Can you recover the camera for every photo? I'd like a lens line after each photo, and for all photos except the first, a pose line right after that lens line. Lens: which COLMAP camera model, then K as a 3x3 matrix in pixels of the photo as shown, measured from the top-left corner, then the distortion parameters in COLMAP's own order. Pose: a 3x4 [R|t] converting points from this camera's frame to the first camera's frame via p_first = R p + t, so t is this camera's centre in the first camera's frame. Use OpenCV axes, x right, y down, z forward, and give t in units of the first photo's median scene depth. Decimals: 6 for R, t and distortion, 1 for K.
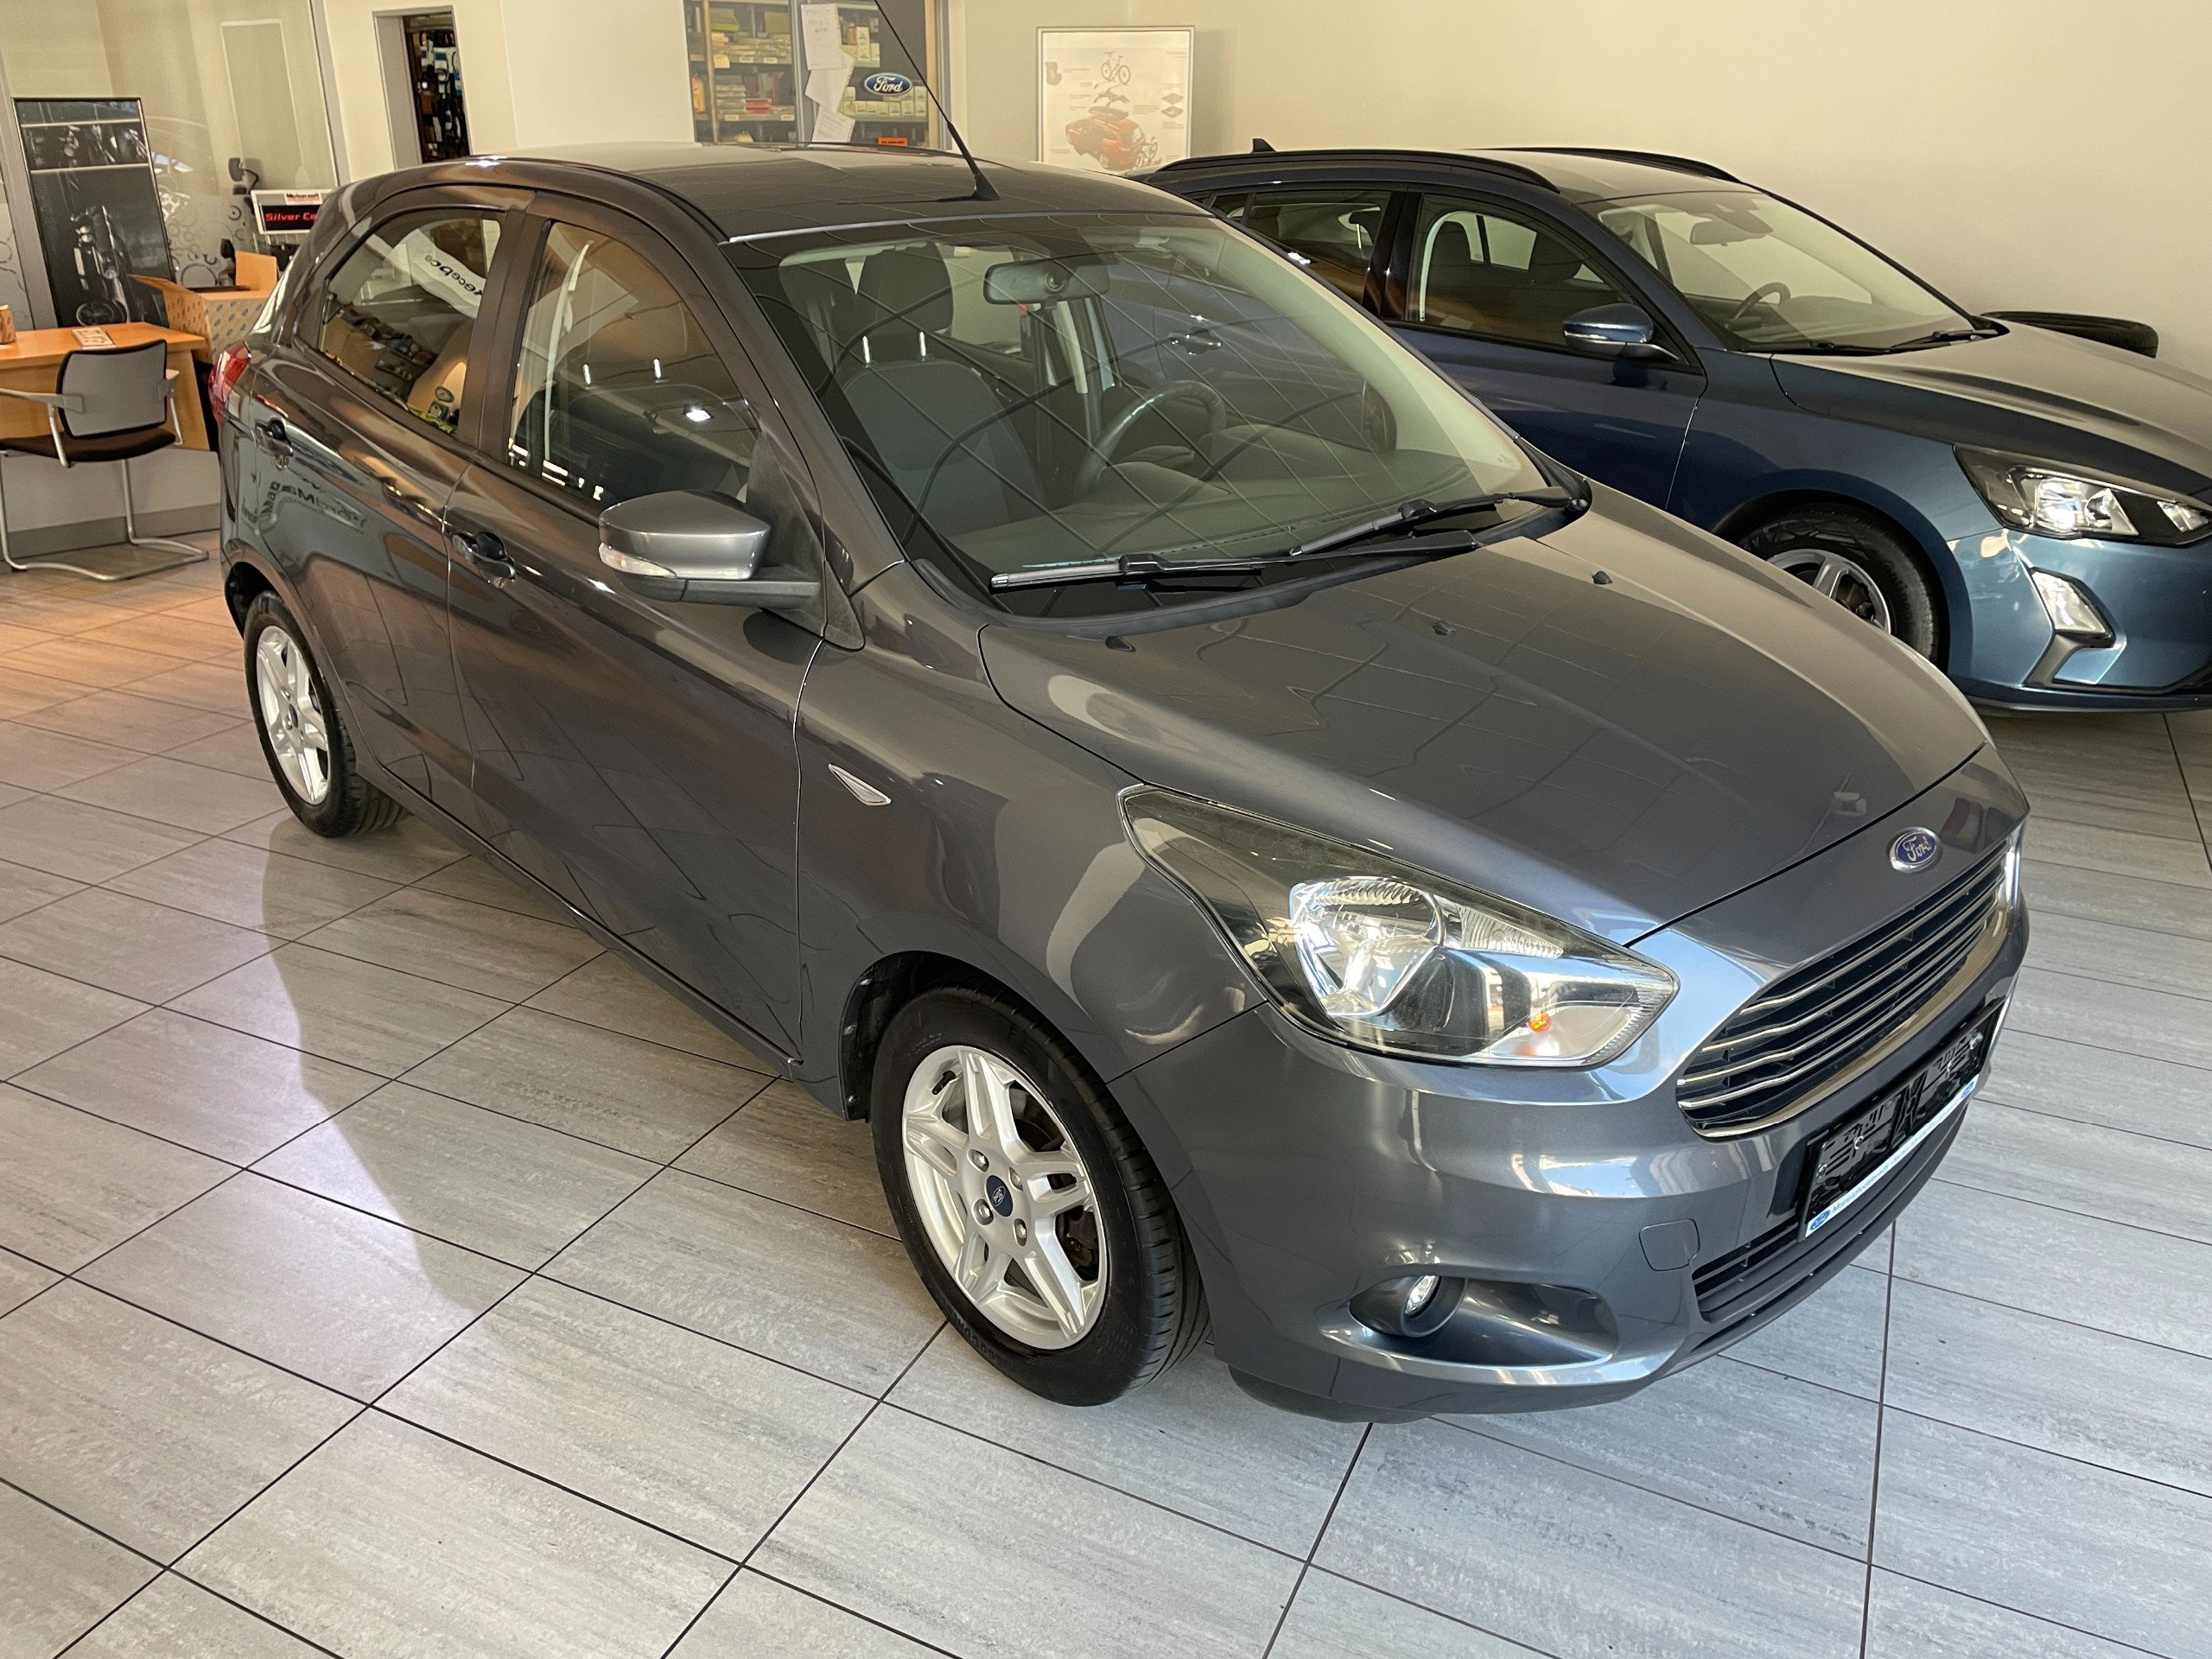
lens RADIAL K [[1652.0, 0, 1106.0], [0, 1652.0, 829.5], [0, 0, 1]] dist [0.090311, -0.105621]
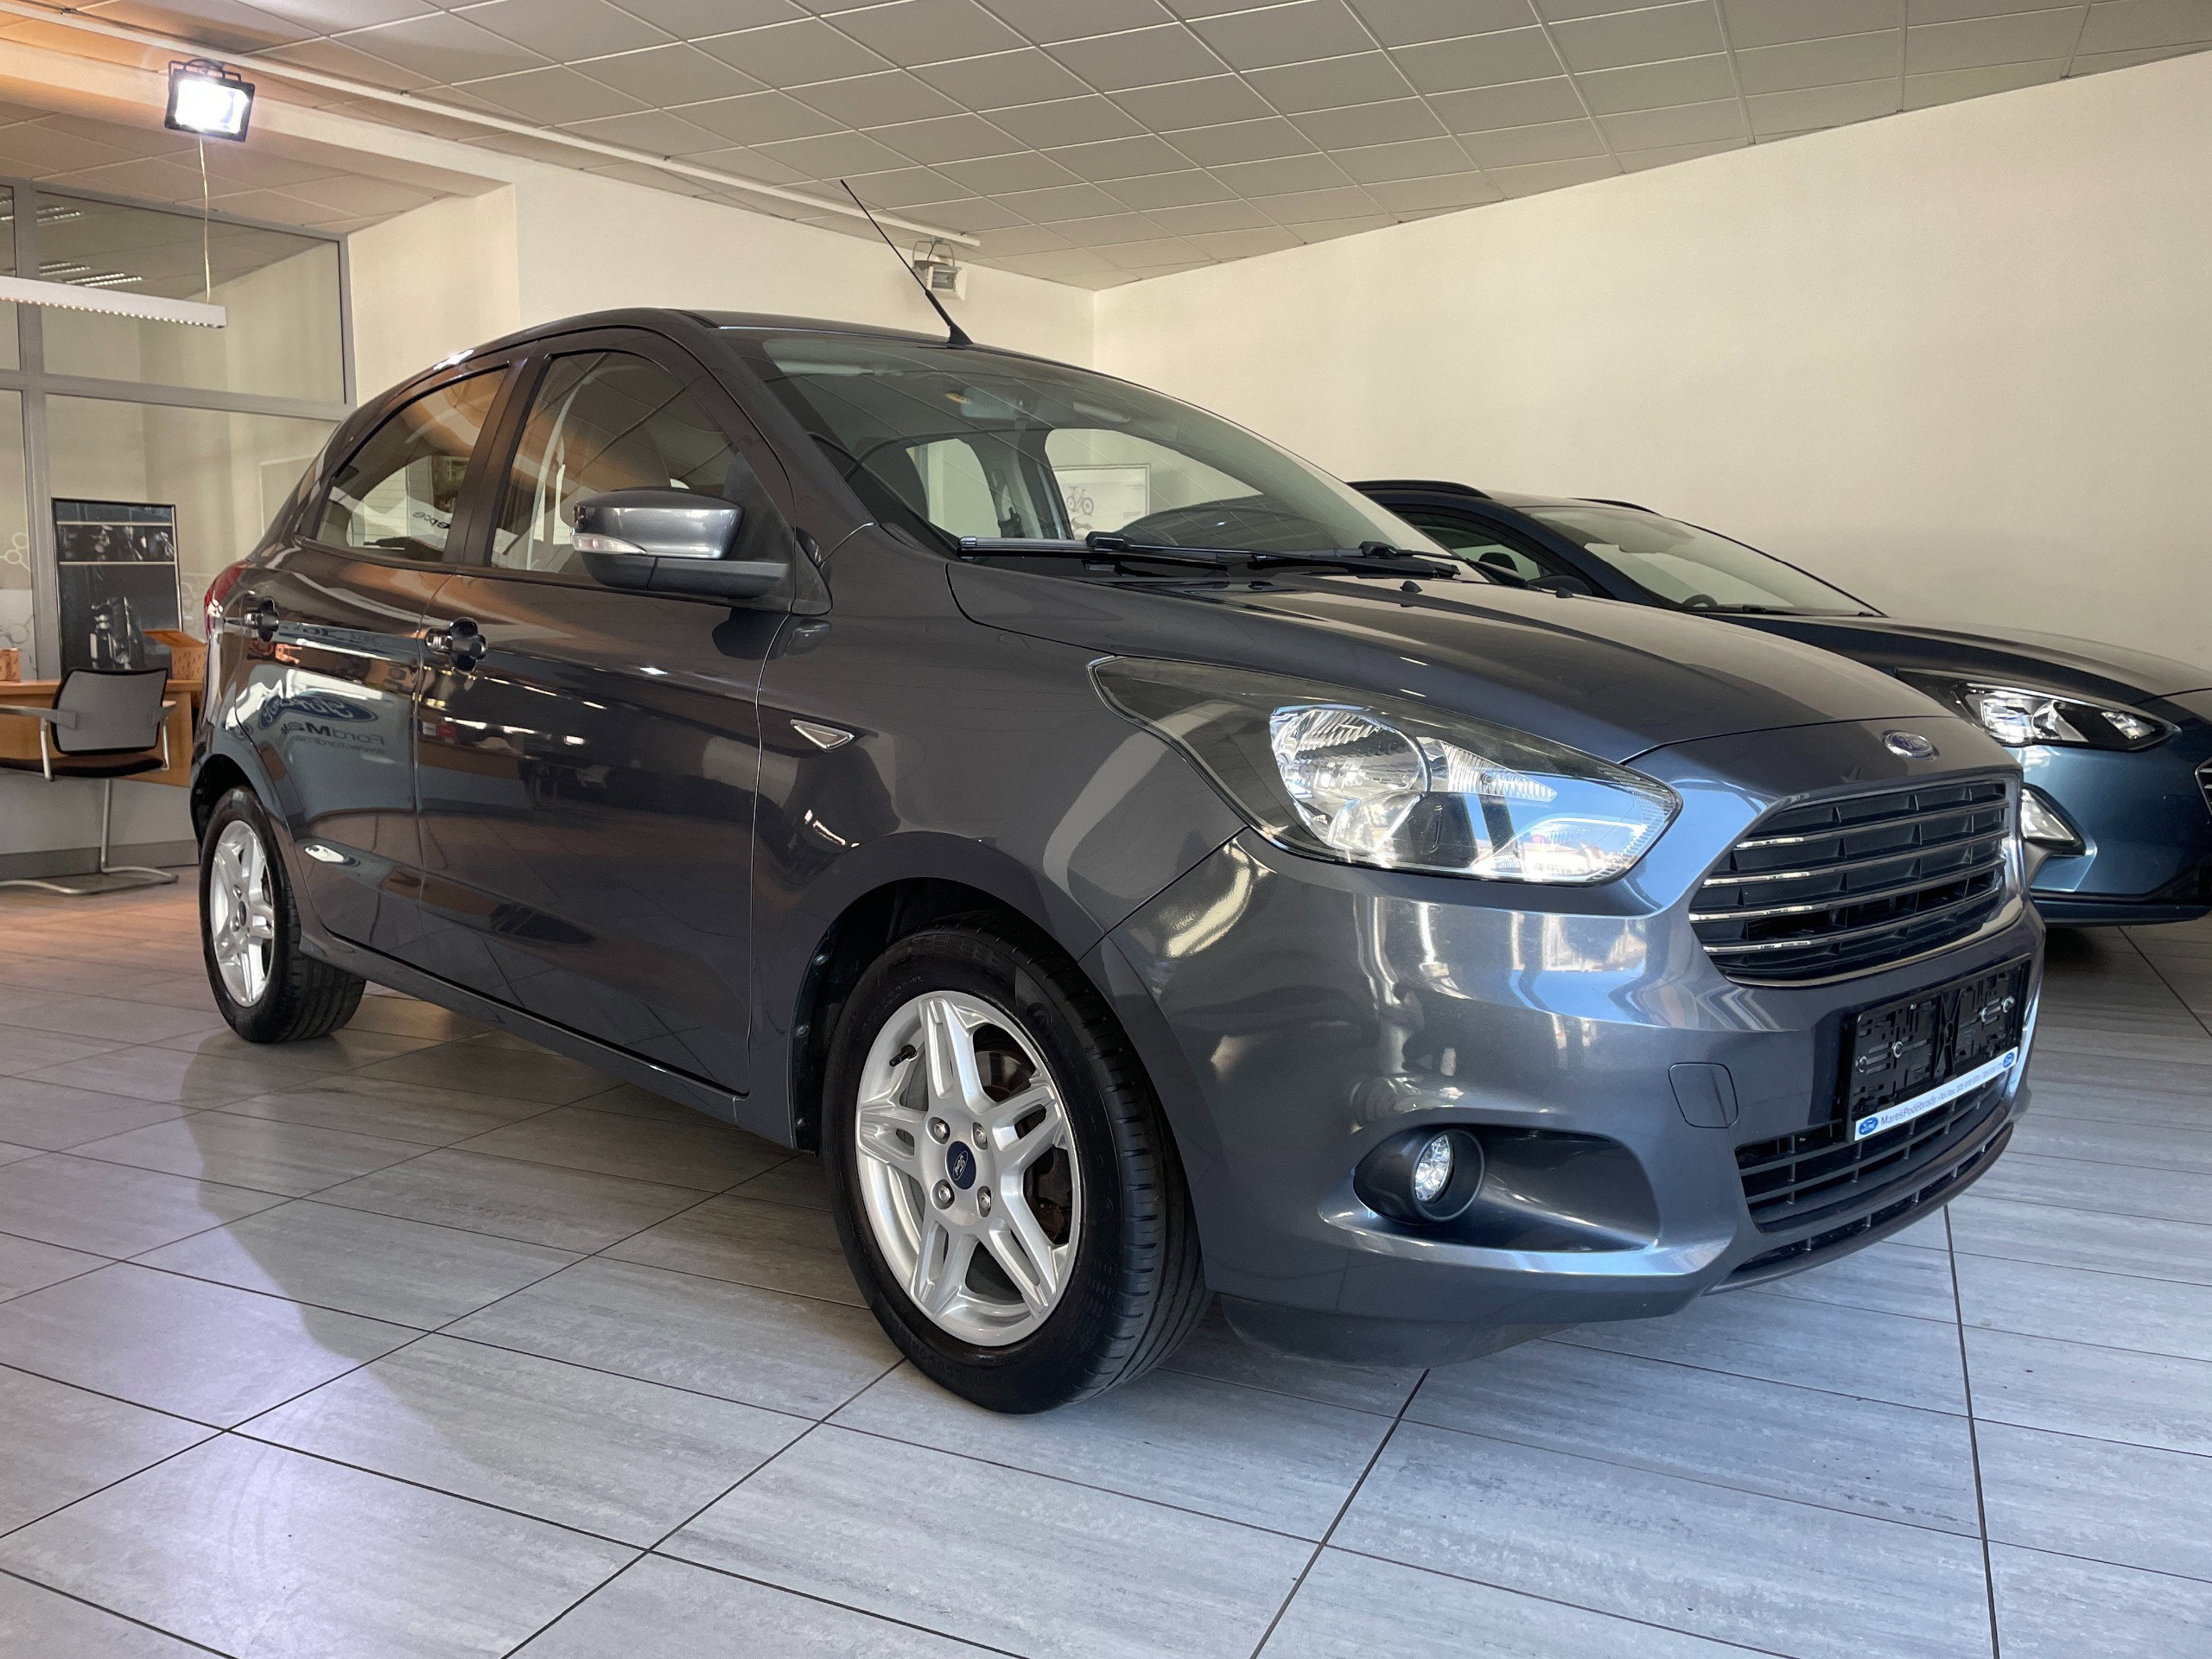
lens RADIAL K [[1660.1, 0, 1094.8], [0, 1660.1, 833.2], [0, 0, 1]] dist [0.088536, -0.109900]
pose [[0.999888, -0.009535, 0.011531, -0.000391], [0.012474, 0.956789, -0.290515, 0.299230], [-0.008262, 0.290627, 0.956801, 0.077204]]
